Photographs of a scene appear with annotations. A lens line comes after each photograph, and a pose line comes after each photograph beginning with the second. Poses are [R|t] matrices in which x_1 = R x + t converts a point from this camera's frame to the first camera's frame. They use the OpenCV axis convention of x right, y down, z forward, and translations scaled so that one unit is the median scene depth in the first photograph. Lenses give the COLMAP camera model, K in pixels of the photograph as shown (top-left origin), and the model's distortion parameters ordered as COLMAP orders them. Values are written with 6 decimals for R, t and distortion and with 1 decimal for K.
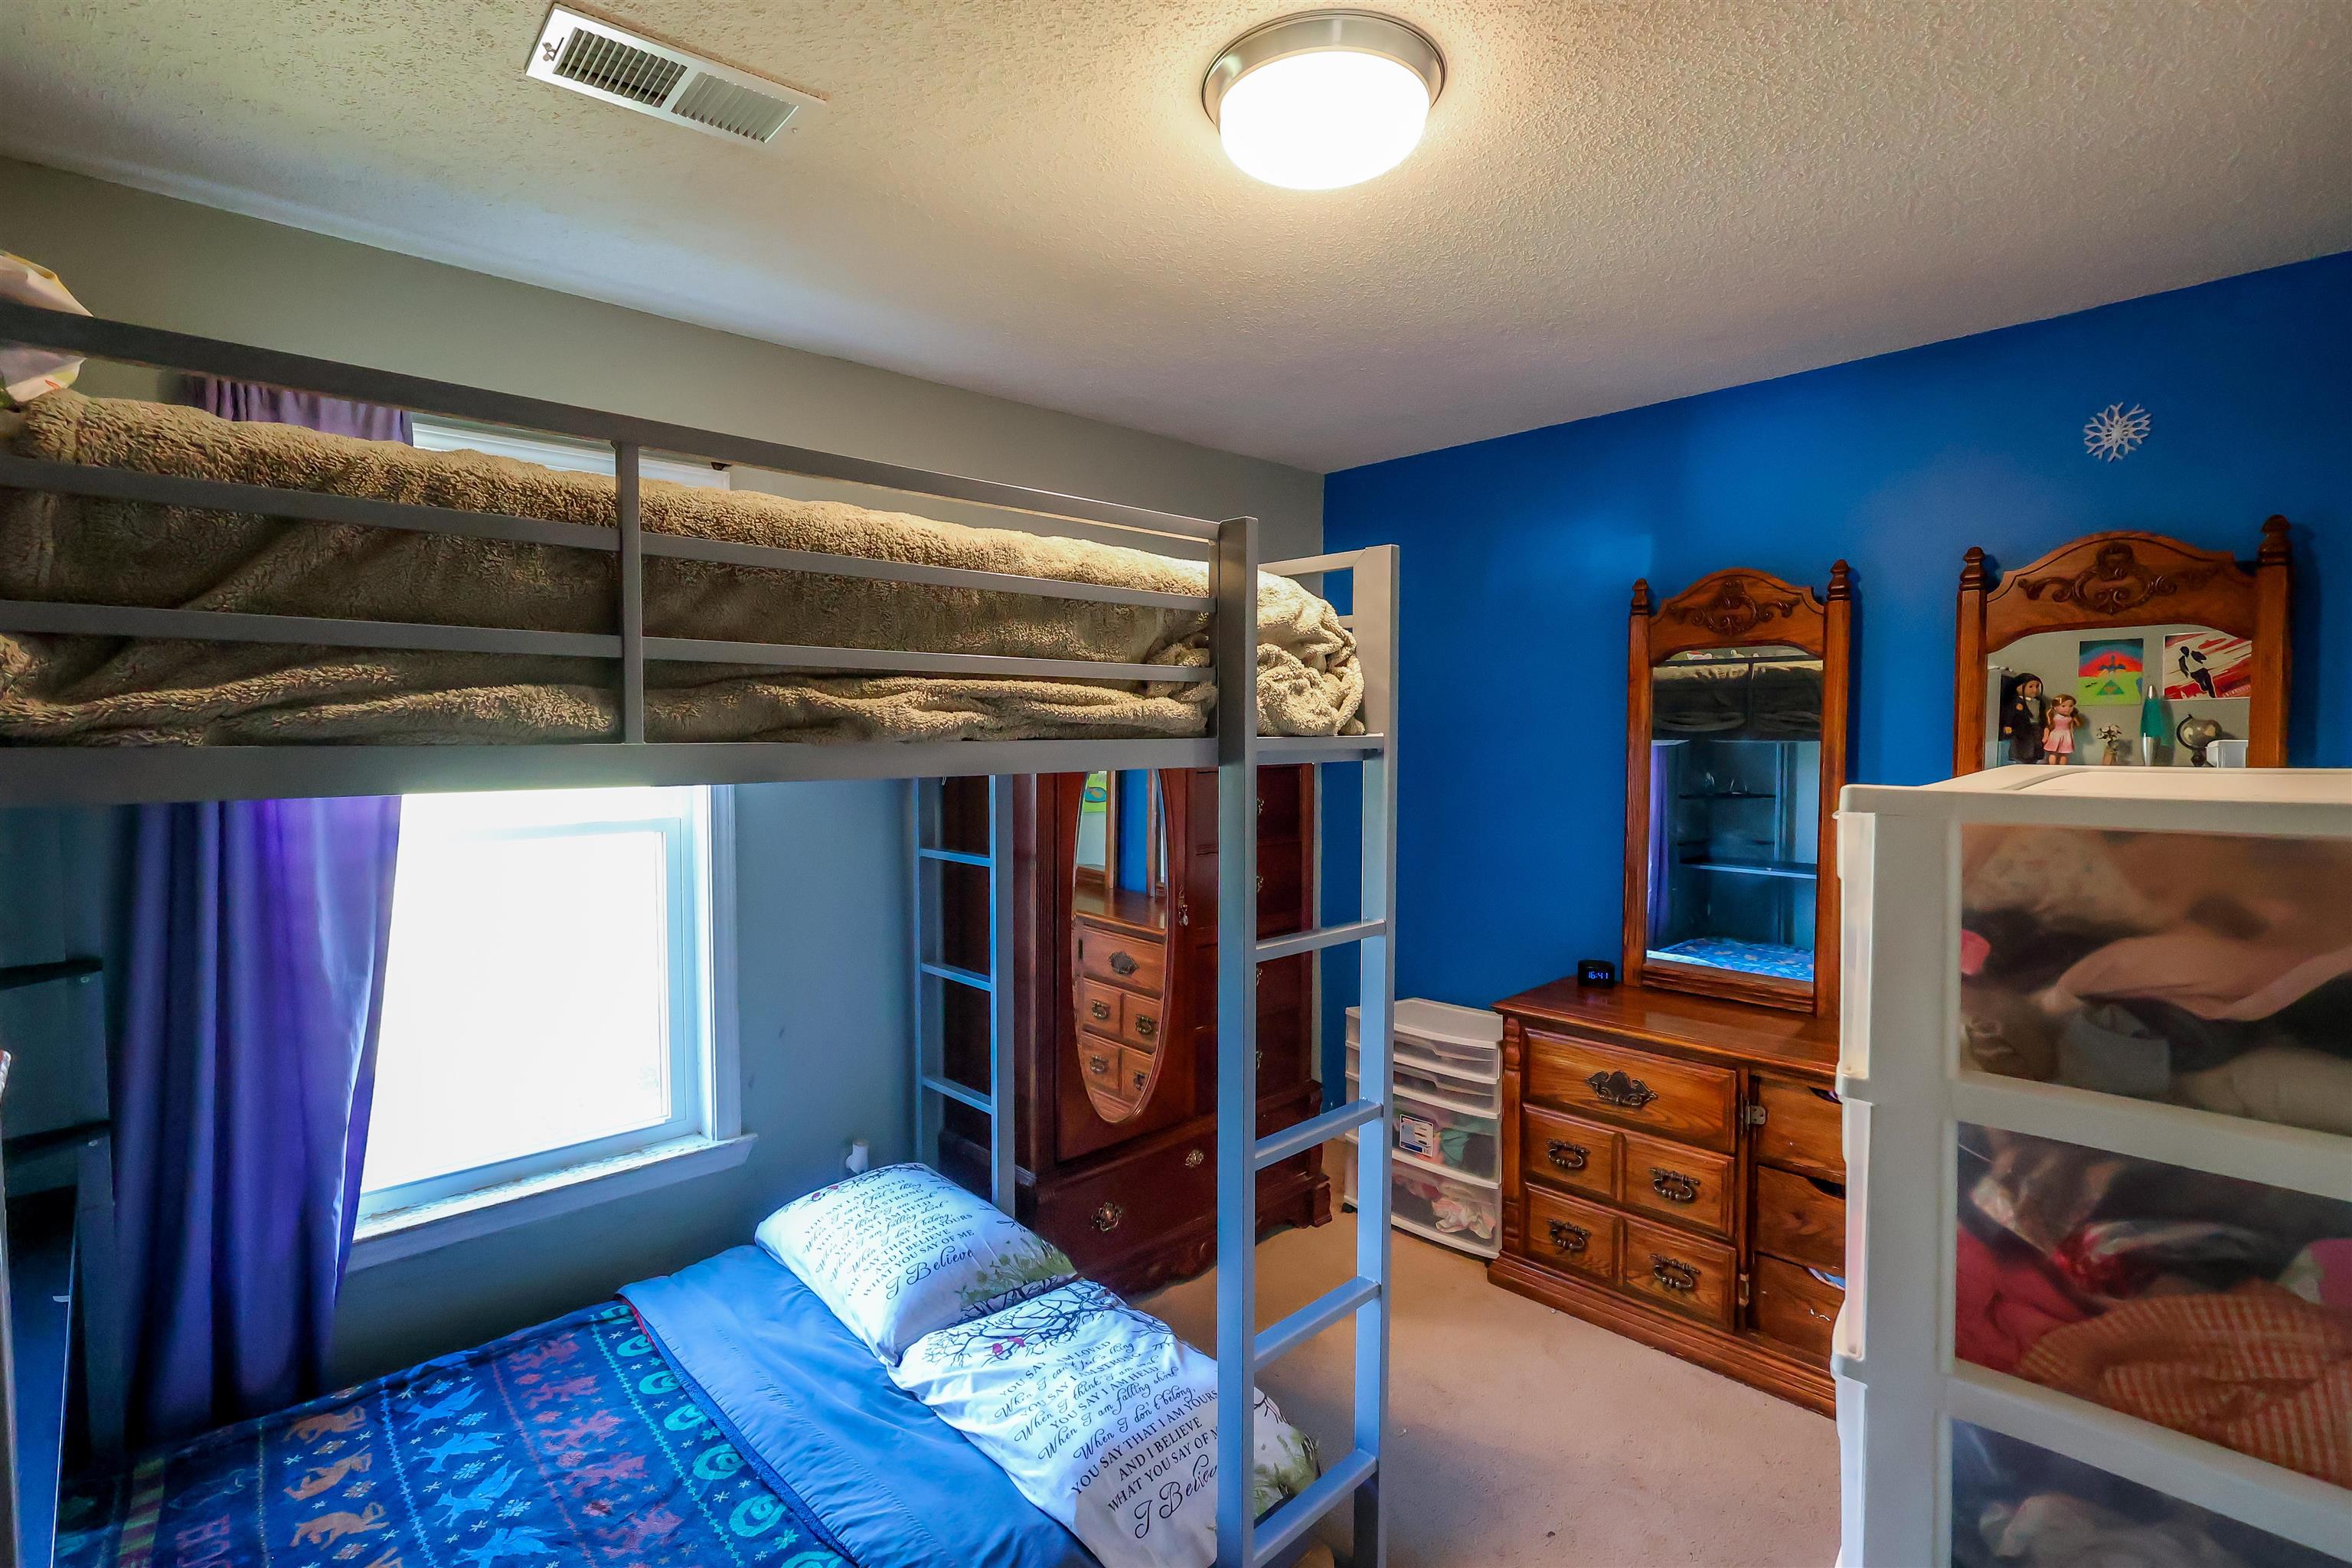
lens RADIAL K [[1093.0, 0, 1177.4], [0, 1093.0, 765.4], [0, 0, 1]] dist [-0.000350, 0.000198]
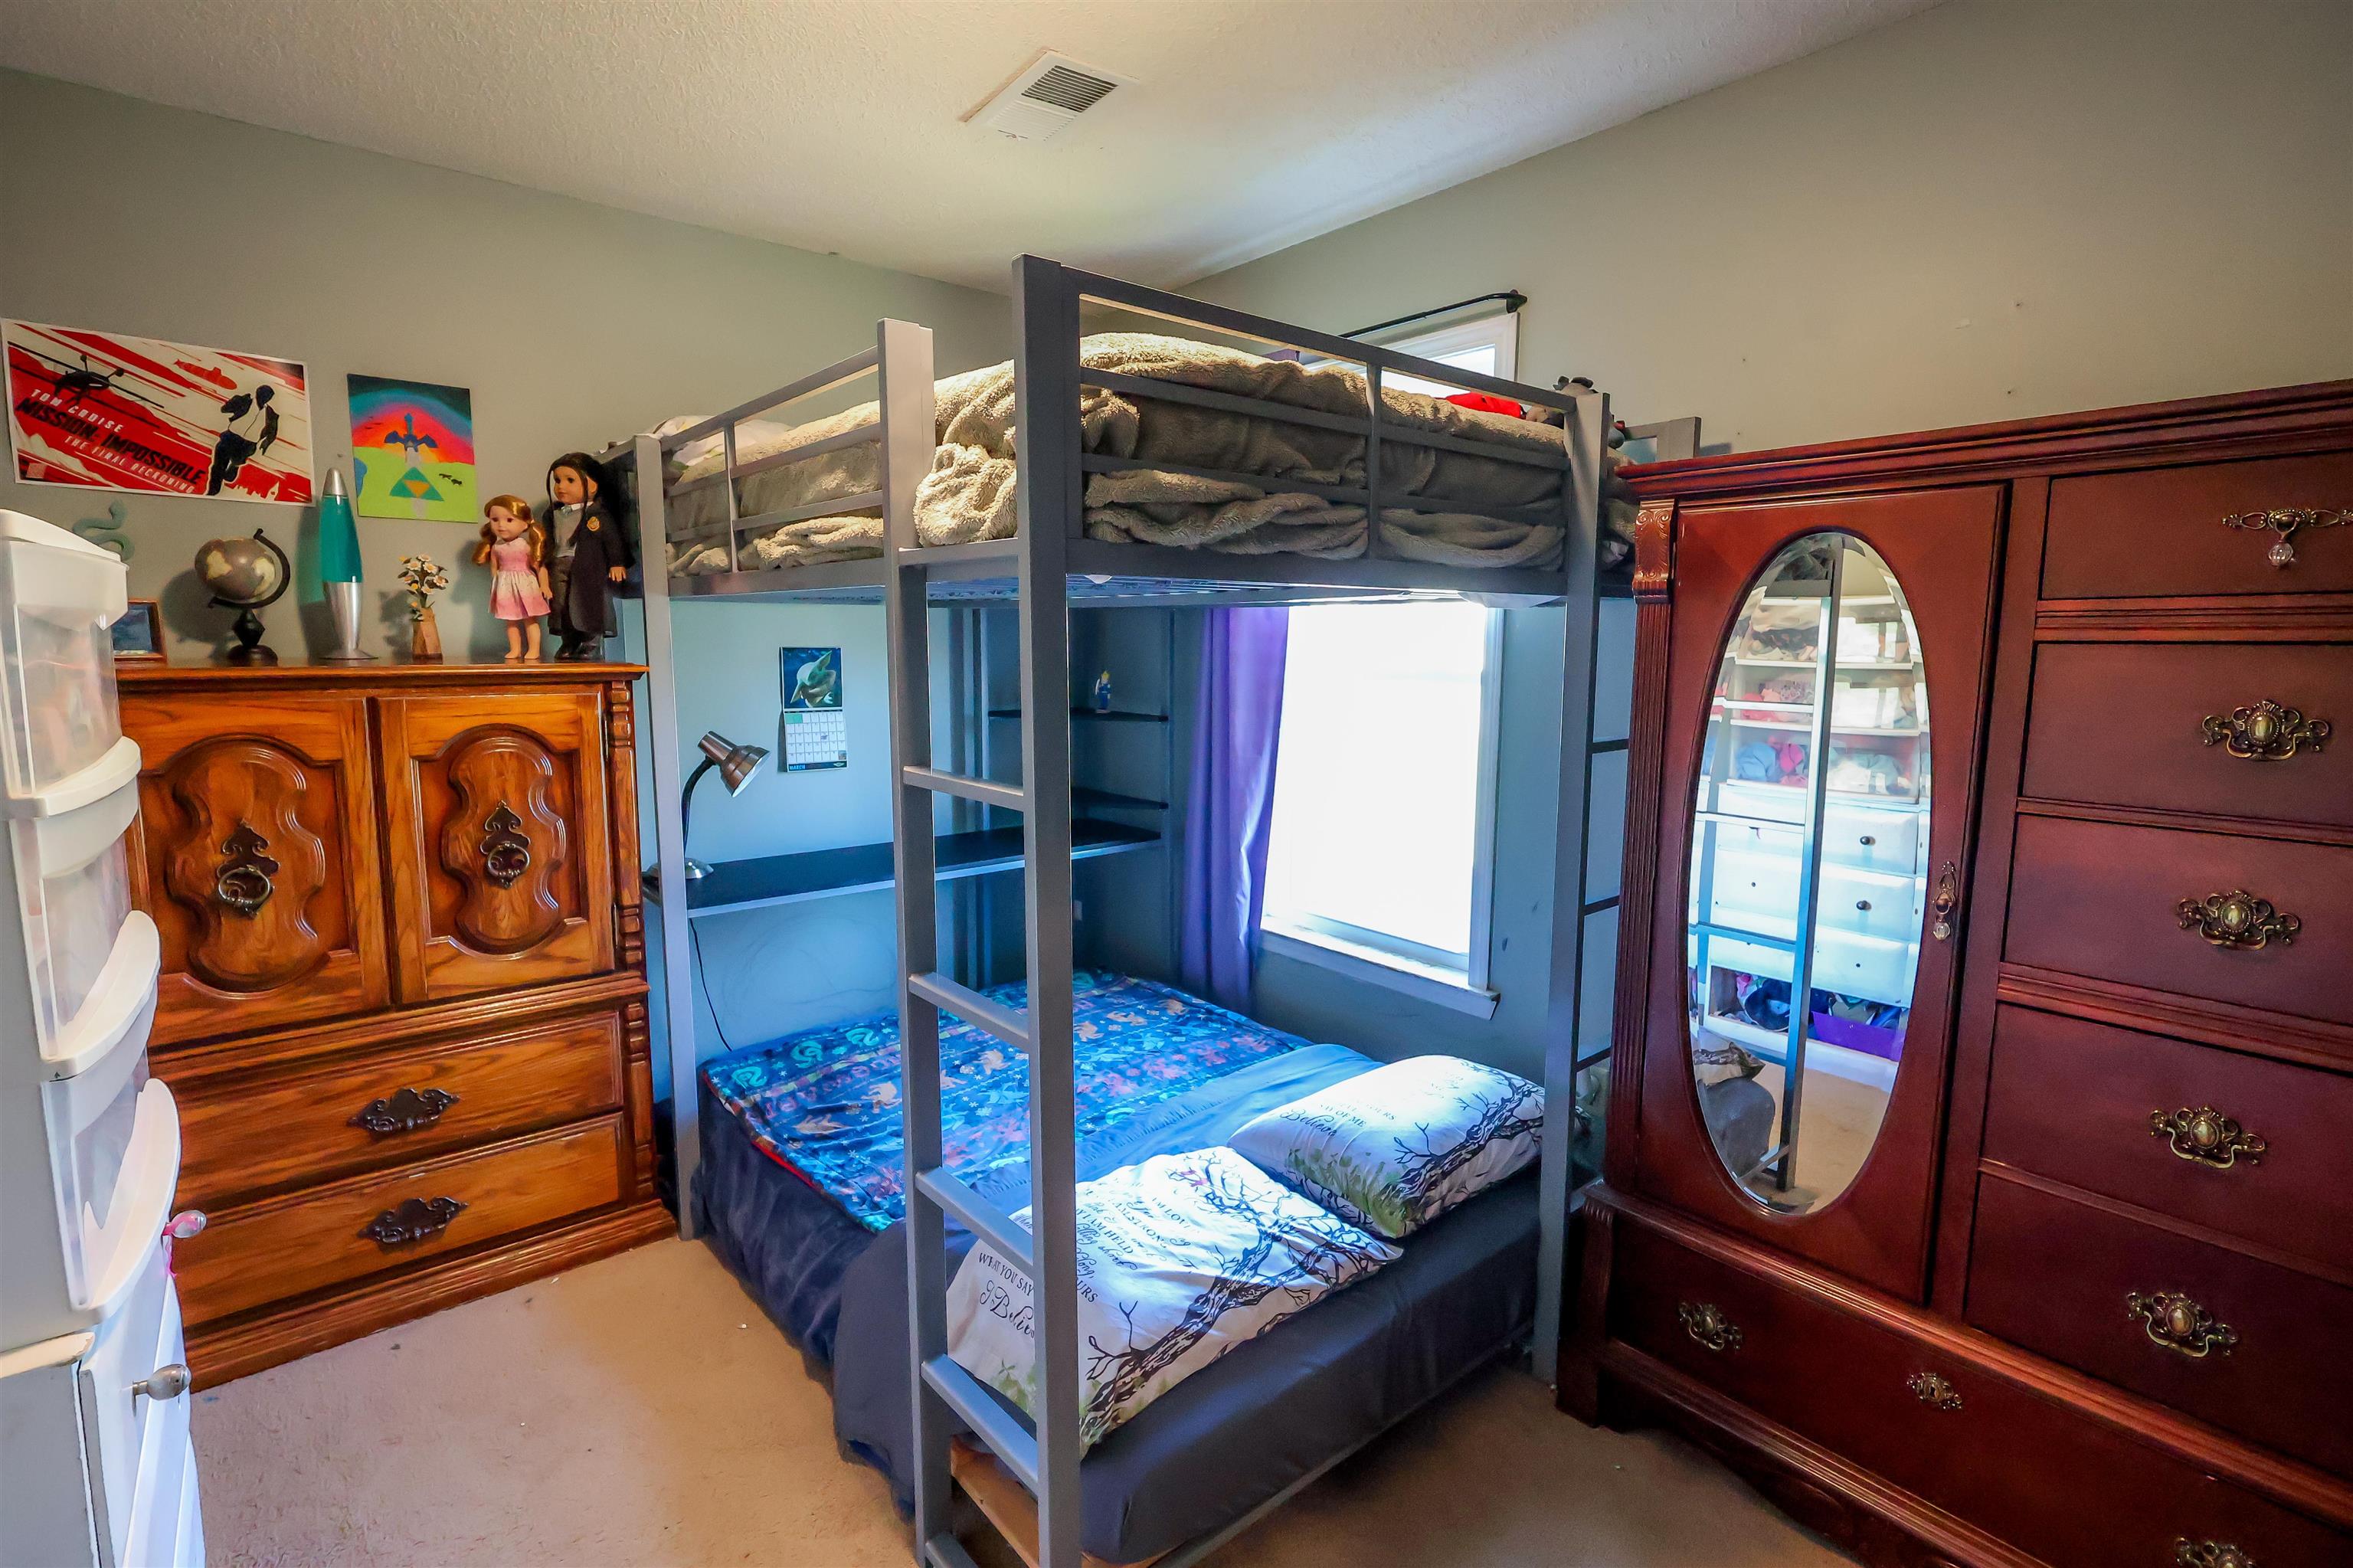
lens RADIAL K [[1093.5, 0, 1178.5], [0, 1093.5, 789.5], [0, 0, 1]] dist [-0.000350, 0.000198]
pose [[-0.064051, 0.137800, -0.988387, 0.861539], [-0.036780, 0.989422, 0.140328, 0.032412], [0.997269, 0.045341, -0.058306, 1.104872]]
